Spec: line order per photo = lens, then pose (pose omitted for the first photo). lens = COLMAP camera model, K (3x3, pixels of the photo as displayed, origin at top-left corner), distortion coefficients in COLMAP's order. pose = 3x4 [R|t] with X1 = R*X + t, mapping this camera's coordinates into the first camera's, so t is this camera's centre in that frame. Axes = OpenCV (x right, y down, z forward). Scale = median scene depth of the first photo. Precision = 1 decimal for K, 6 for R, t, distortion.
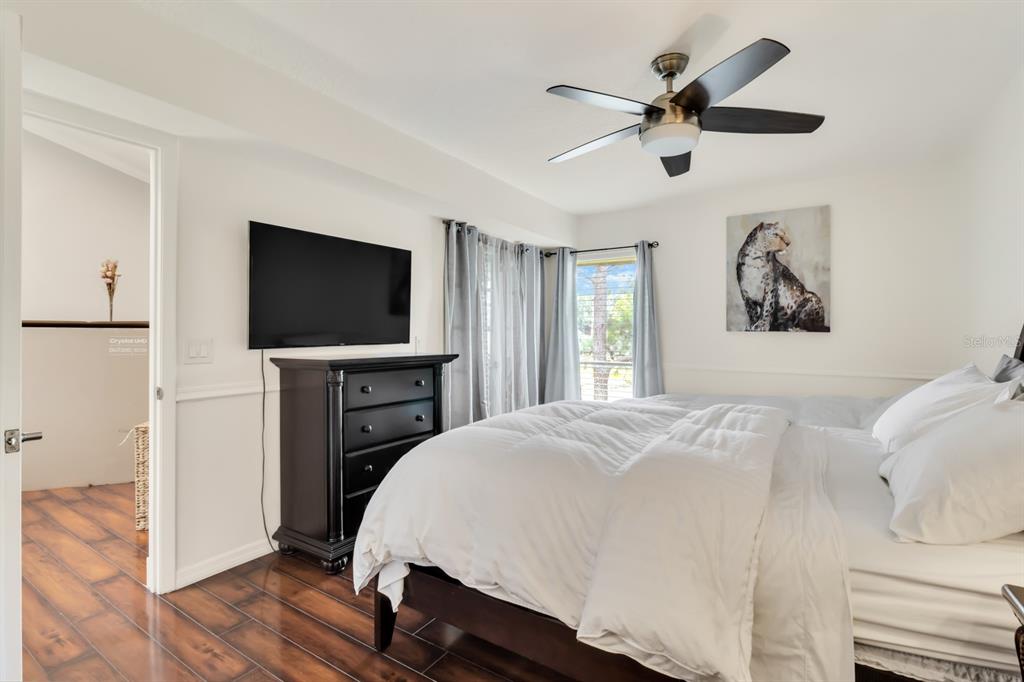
lens RADIAL K [[476.7, 0, 511.2], [0, 476.7, 336.1], [0, 0, 1]] dist [0.003132, -0.000045]
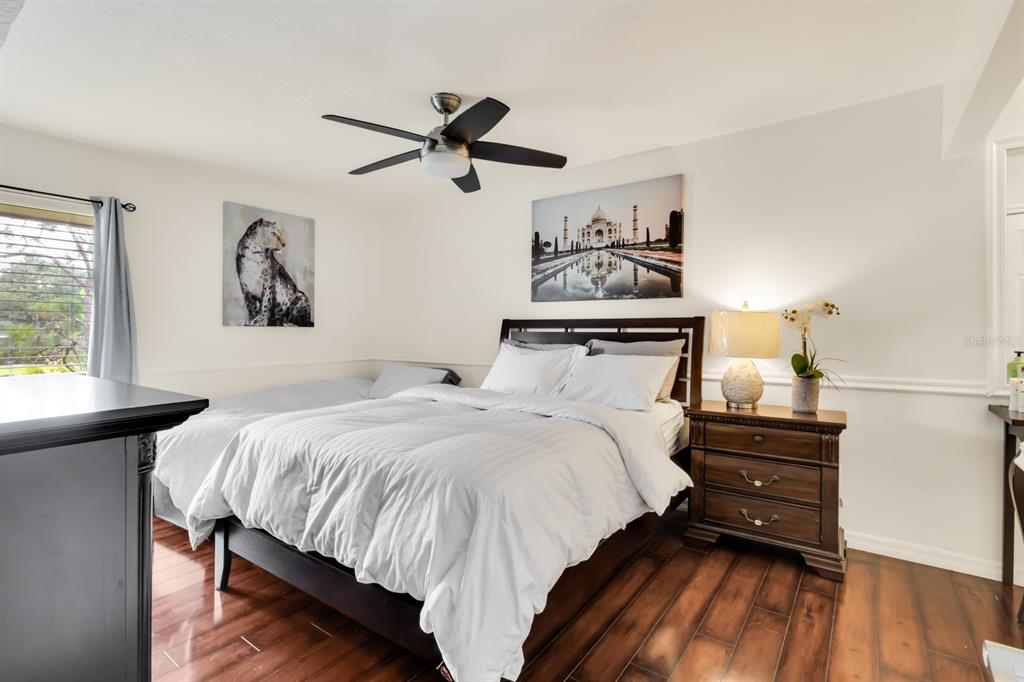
lens RADIAL K [[476.7, 0, 511.8], [0, 476.7, 332.9], [0, 0, 1]] dist [0.003132, -0.000045]
pose [[0.066425, -0.011449, 0.997726, -0.451515], [0.007633, 0.999911, 0.010966, -0.002806], [-0.997762, 0.006887, 0.066507, 0.409397]]
